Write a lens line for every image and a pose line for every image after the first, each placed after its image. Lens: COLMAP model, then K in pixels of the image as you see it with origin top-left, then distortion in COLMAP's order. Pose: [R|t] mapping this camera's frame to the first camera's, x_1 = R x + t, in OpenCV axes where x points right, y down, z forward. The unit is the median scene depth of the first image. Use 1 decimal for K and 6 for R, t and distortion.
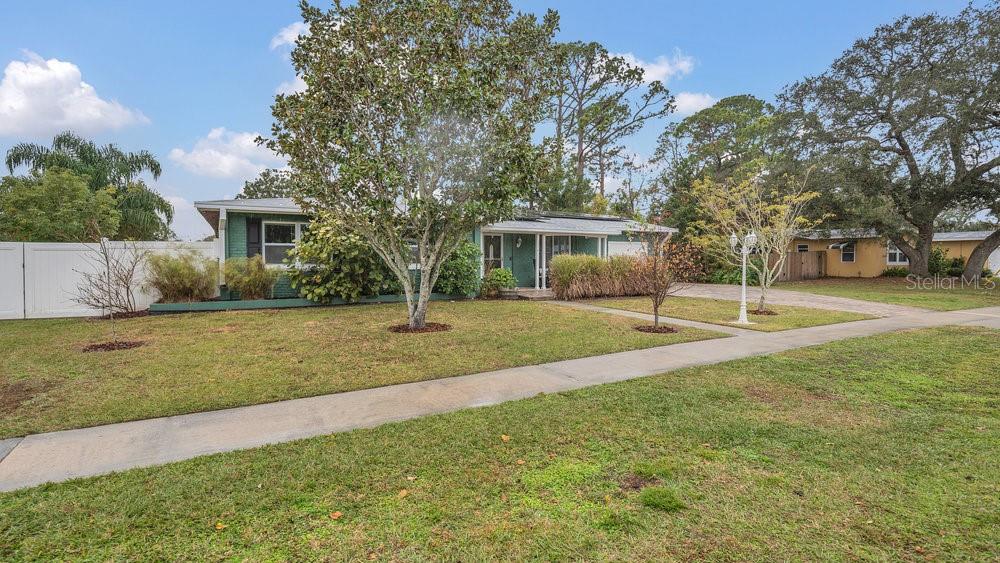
lens RADIAL K [[455.4, 0, 497.9], [0, 455.4, 279.0], [0, 0, 1]] dist [-0.029521, 0.000180]
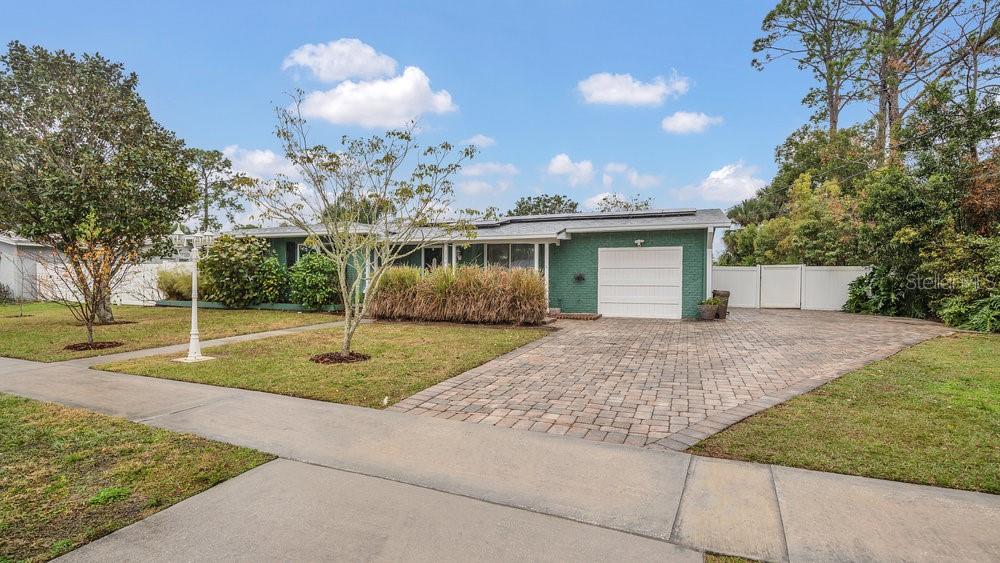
lens RADIAL K [[455.4, 0, 497.9], [0, 455.4, 279.0], [0, 0, 1]] dist [-0.029521, 0.000180]
pose [[0.653993, -0.000072, -0.756501, 0.715841], [-0.035642, 0.998887, -0.030908, -0.009996], [0.755661, 0.047177, 0.653262, 0.470660]]
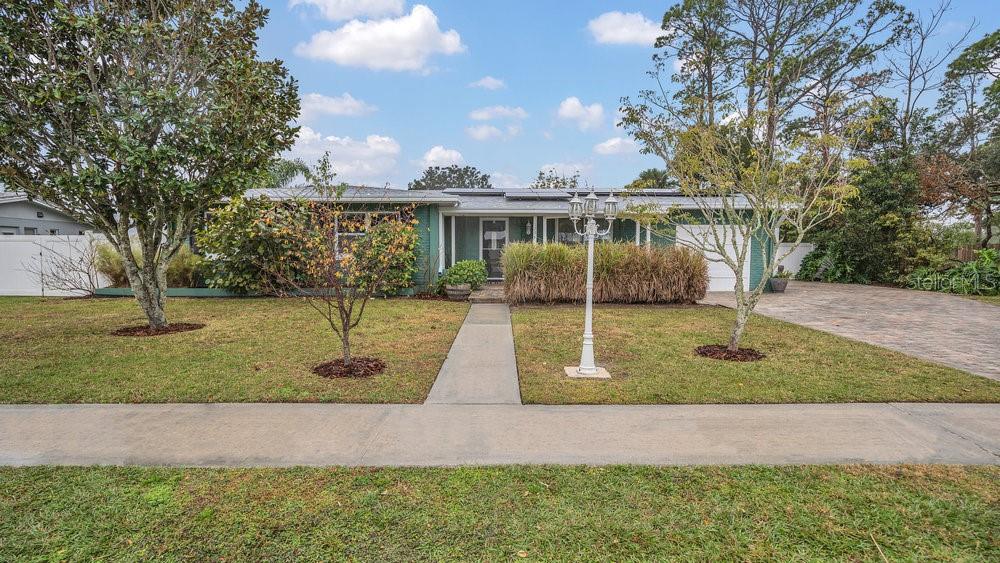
lens RADIAL K [[455.4, 0, 497.9], [0, 455.4, 279.0], [0, 0, 1]] dist [-0.029521, 0.000180]
pose [[0.884776, 0.026695, -0.465251, 0.345757], [-0.020857, 0.999626, 0.017692, -0.004878], [0.465549, -0.005950, 0.885002, 0.264161]]
